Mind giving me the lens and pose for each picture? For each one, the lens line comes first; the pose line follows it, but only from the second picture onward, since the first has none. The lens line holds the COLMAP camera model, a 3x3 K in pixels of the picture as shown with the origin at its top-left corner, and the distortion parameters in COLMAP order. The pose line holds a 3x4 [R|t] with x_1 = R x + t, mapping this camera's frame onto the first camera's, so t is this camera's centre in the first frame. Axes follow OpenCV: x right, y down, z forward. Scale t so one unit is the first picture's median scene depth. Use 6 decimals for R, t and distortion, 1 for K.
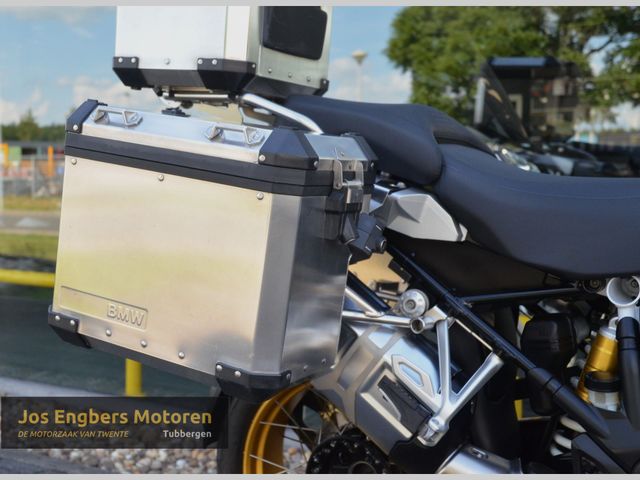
lens RADIAL K [[870.3, 0, 320.0], [0, 870.3, 240.0], [0, 0, 1]] dist [0.148264, 0.096013]
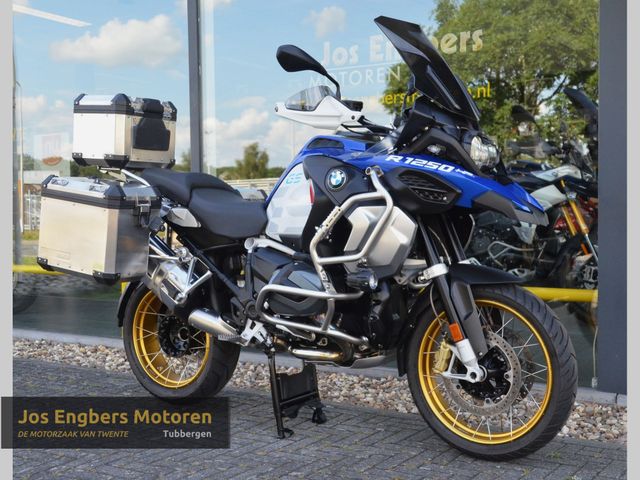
lens RADIAL K [[865.1, 0, 357.0], [0, 865.1, 240.6], [0, 0, 1]] dist [0.016162, 0.070420]
pose [[0.998860, -0.019274, -0.043678, 0.730495], [0.017848, 0.999302, -0.032810, 0.132038], [0.044280, 0.031993, 0.998507, -1.489161]]
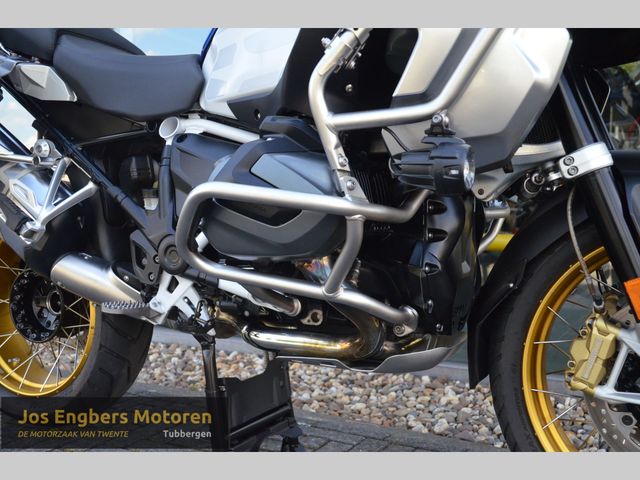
lens RADIAL K [[716.4, 0, 329.4], [0, 716.4, 242.1], [0, 0, 1]] dist [-0.012478, 0.183461]
pose [[0.999554, -0.004614, 0.029514, 0.524838], [0.005160, 0.999816, -0.018467, 0.243063], [-0.029424, 0.018611, 0.999394, -0.118640]]
